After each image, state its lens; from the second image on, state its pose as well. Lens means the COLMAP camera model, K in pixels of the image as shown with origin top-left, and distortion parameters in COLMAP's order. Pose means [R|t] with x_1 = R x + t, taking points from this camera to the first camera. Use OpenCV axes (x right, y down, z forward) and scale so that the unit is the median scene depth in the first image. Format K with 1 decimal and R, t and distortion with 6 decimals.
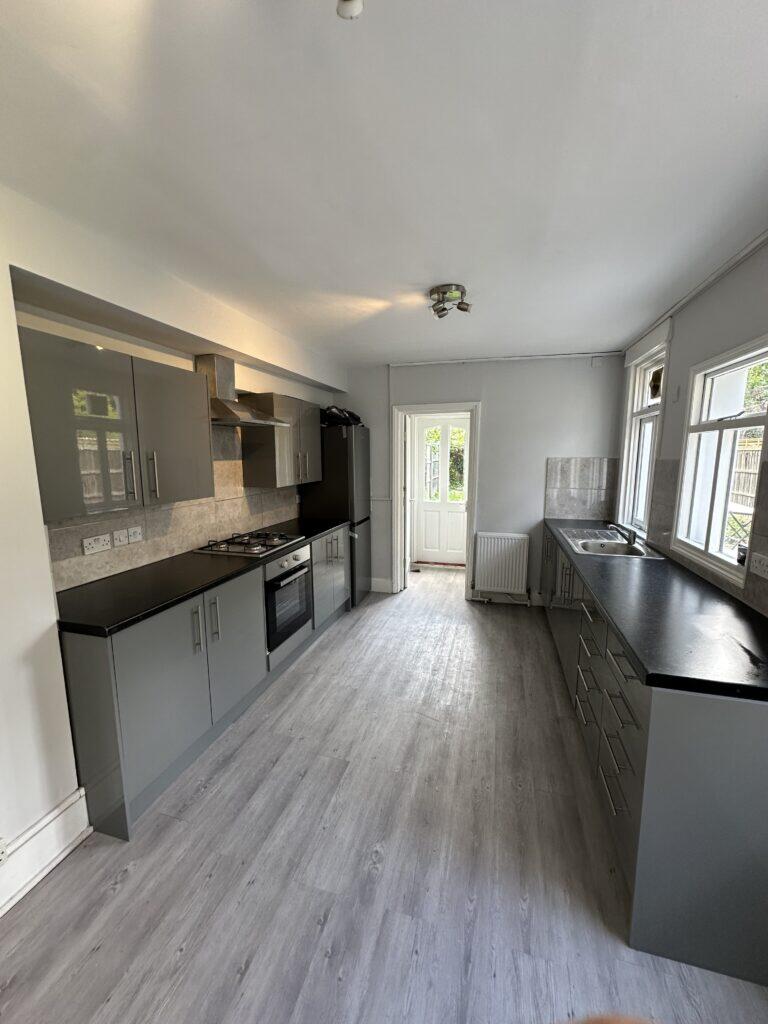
lens RADIAL K [[405.1, 0, 383.0], [0, 405.1, 510.5], [0, 0, 1]] dist [-0.004995, 0.000152]
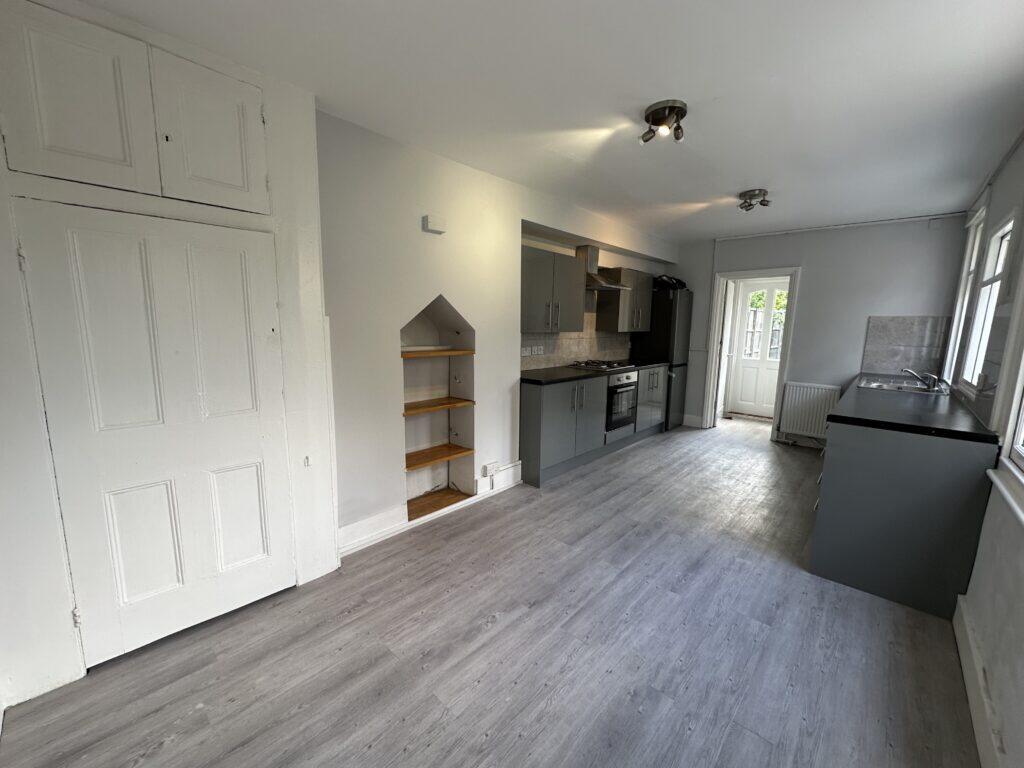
lens RADIAL K [[405.1, 0, 510.6], [0, 405.1, 384.8], [0, 0, 1]] dist [-0.004995, 0.000152]
pose [[0.890408, 0.086553, -0.446858, 0.072235], [-0.082574, 0.996180, 0.028416, 0.141991], [0.447610, 0.011597, 0.894154, -0.550791]]
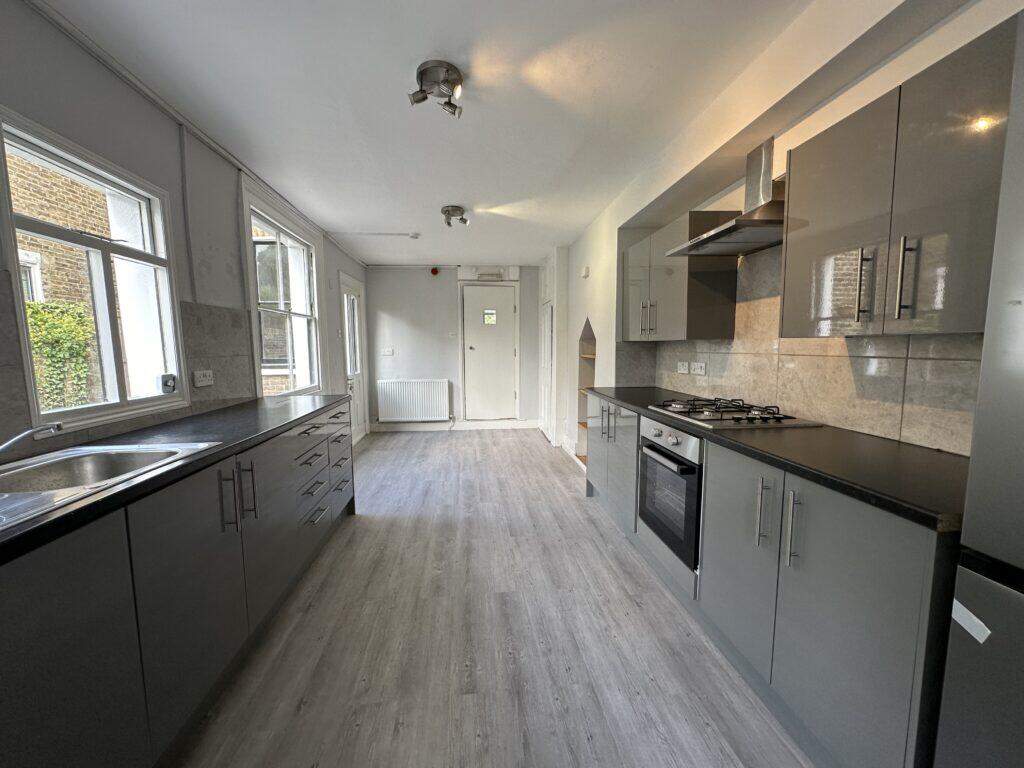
lens RADIAL K [[405.1, 0, 513.1], [0, 405.1, 385.0], [0, 0, 1]] dist [-0.004995, 0.000152]
pose [[-0.923254, 0.047737, -0.381212, 0.284543], [-0.042963, 0.973198, 0.225921, -0.112511], [0.381779, 0.224961, -0.896458, 1.523636]]
